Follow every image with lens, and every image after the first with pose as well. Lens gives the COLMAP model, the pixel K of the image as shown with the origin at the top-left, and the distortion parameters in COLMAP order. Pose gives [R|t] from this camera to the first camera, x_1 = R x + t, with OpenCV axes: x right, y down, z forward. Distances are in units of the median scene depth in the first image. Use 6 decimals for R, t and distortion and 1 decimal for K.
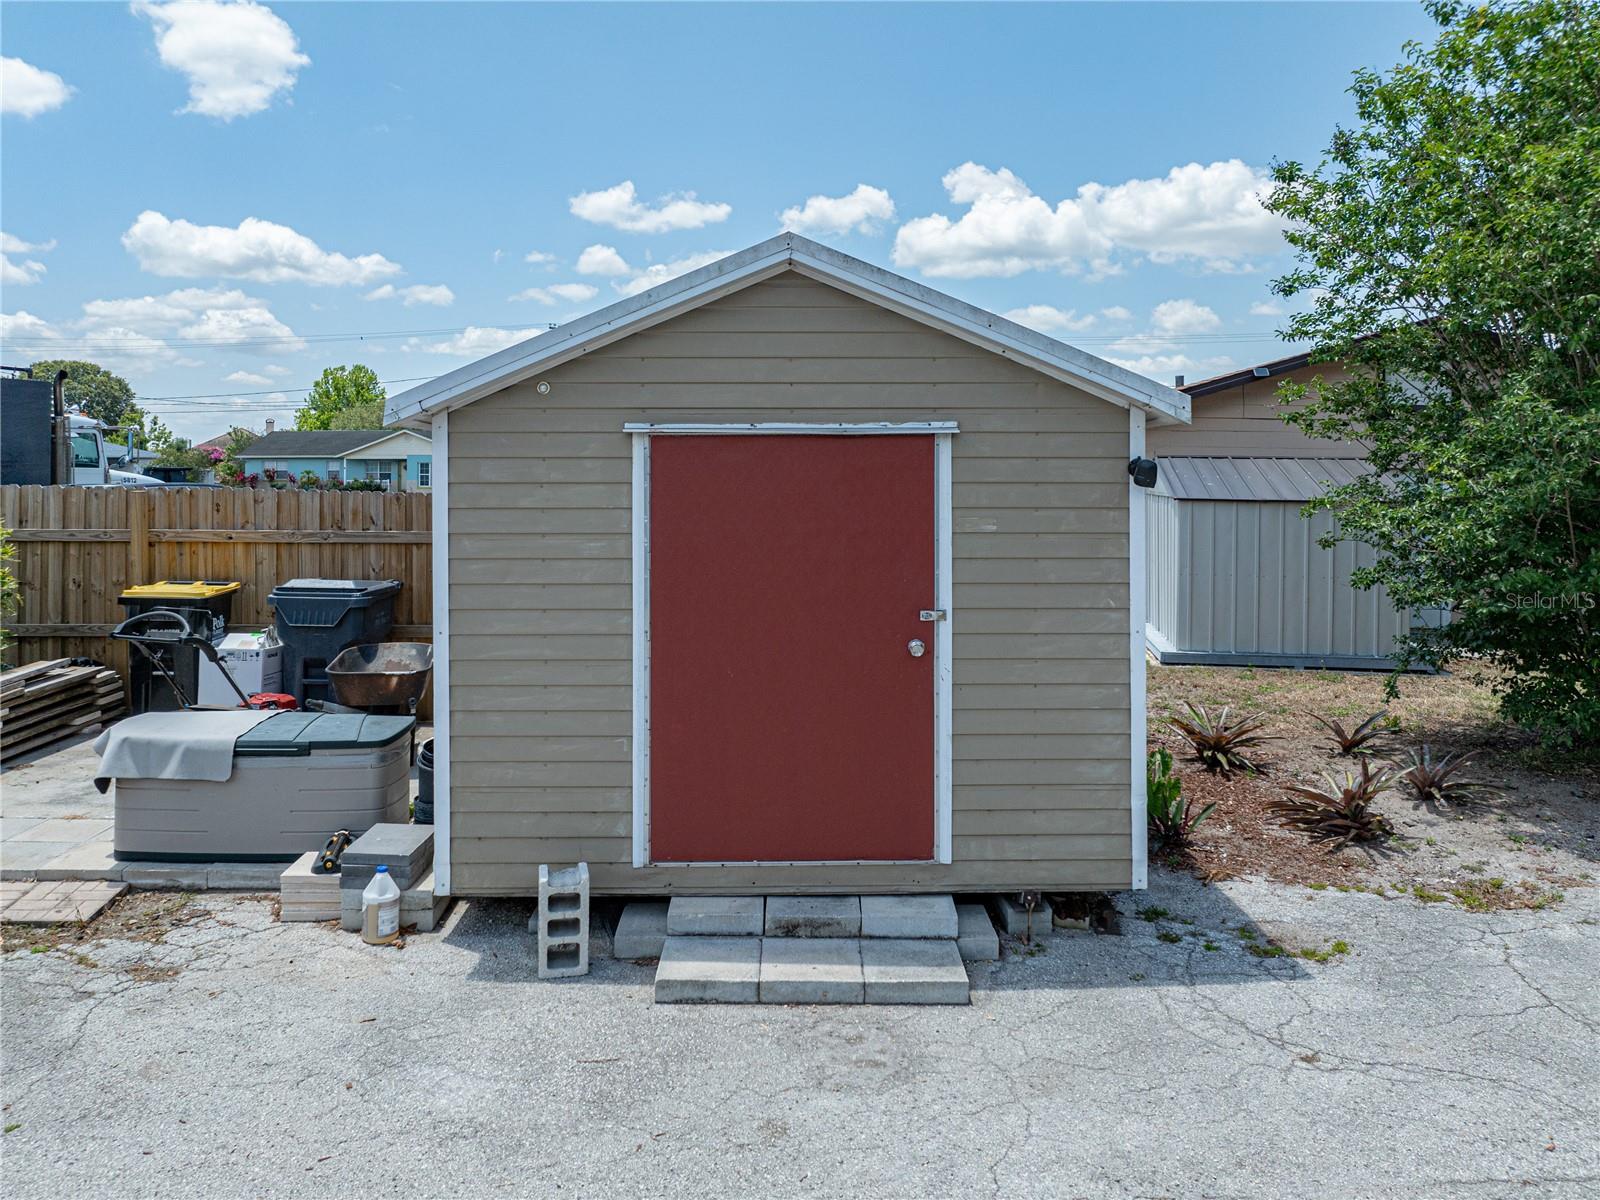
lens RADIAL K [[1172.9, 0, 800.1], [0, 1172.9, 482.5], [0, 0, 1]] dist [-0.032135, -0.000191]
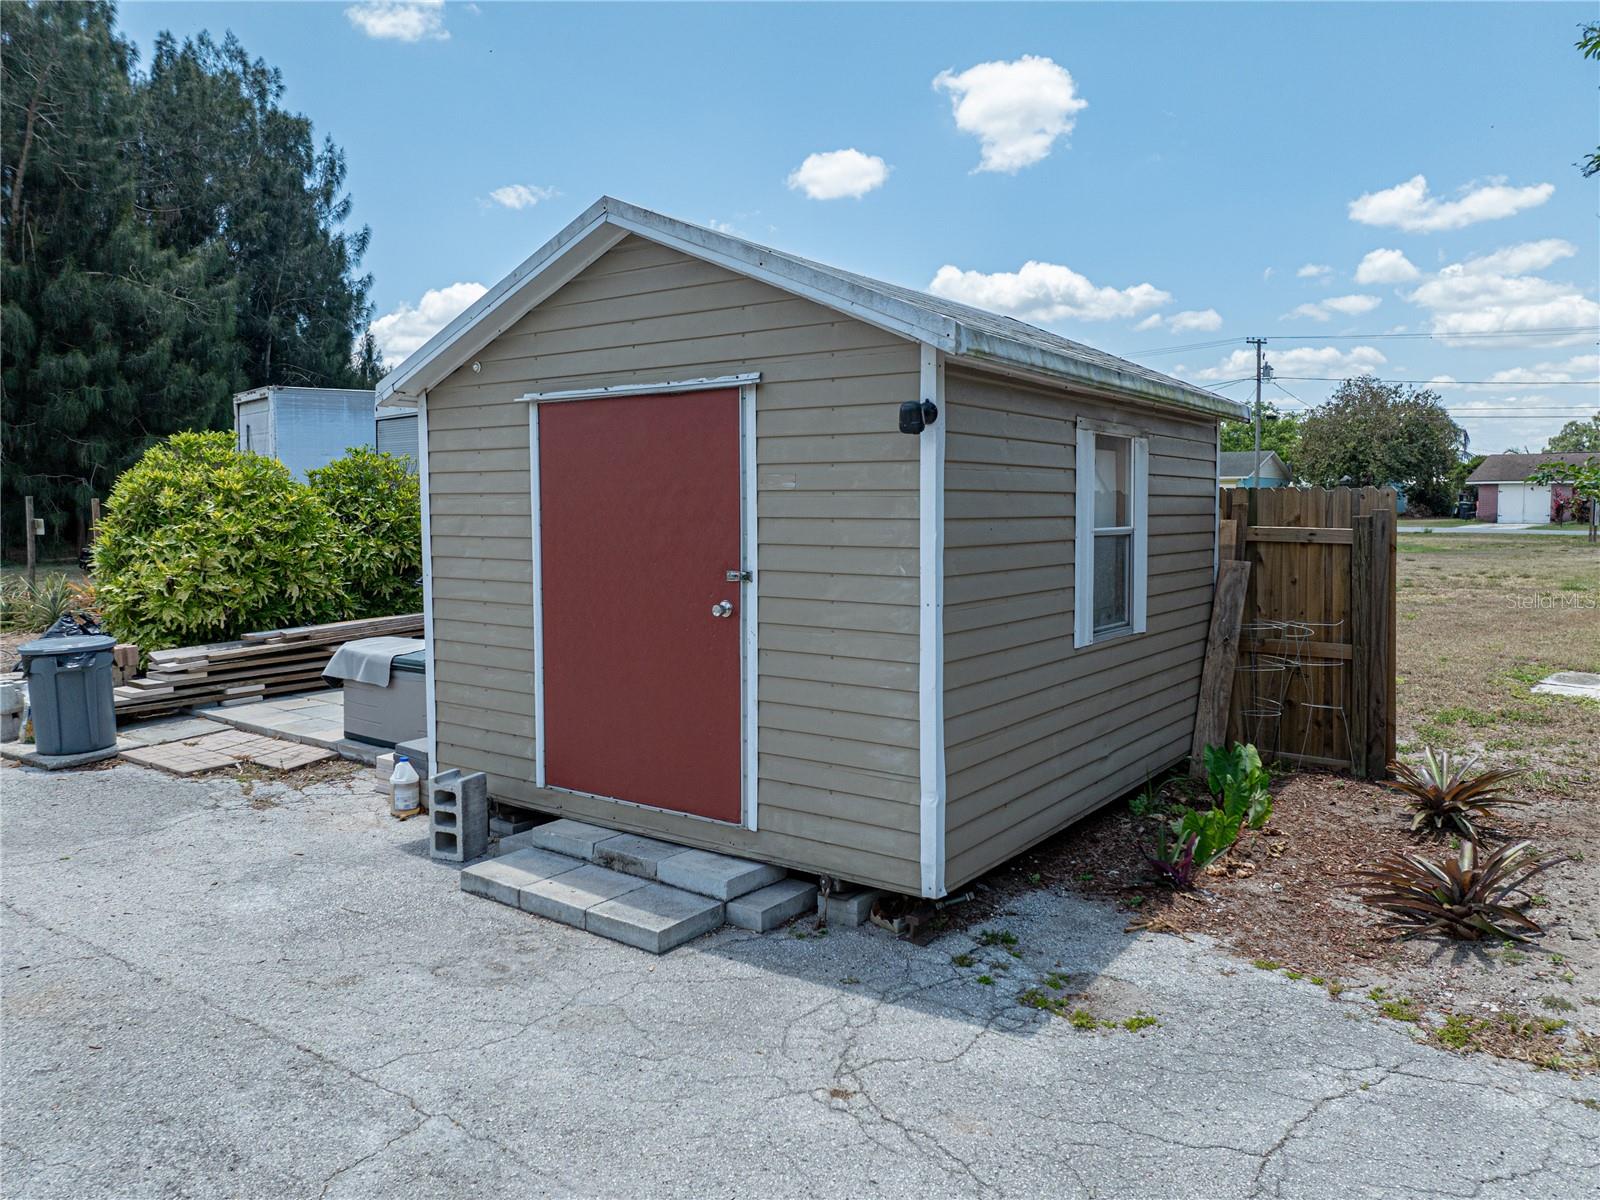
lens RADIAL K [[1143.7, 0, 794.2], [0, 1143.7, 599.8], [0, 0, 1]] dist [-0.041113, 0.006627]
pose [[0.804273, 0.050972, -0.592070, 0.709949], [-0.002642, 0.996612, 0.082210, 0.055156], [0.594254, -0.064556, 0.801683, 0.267598]]
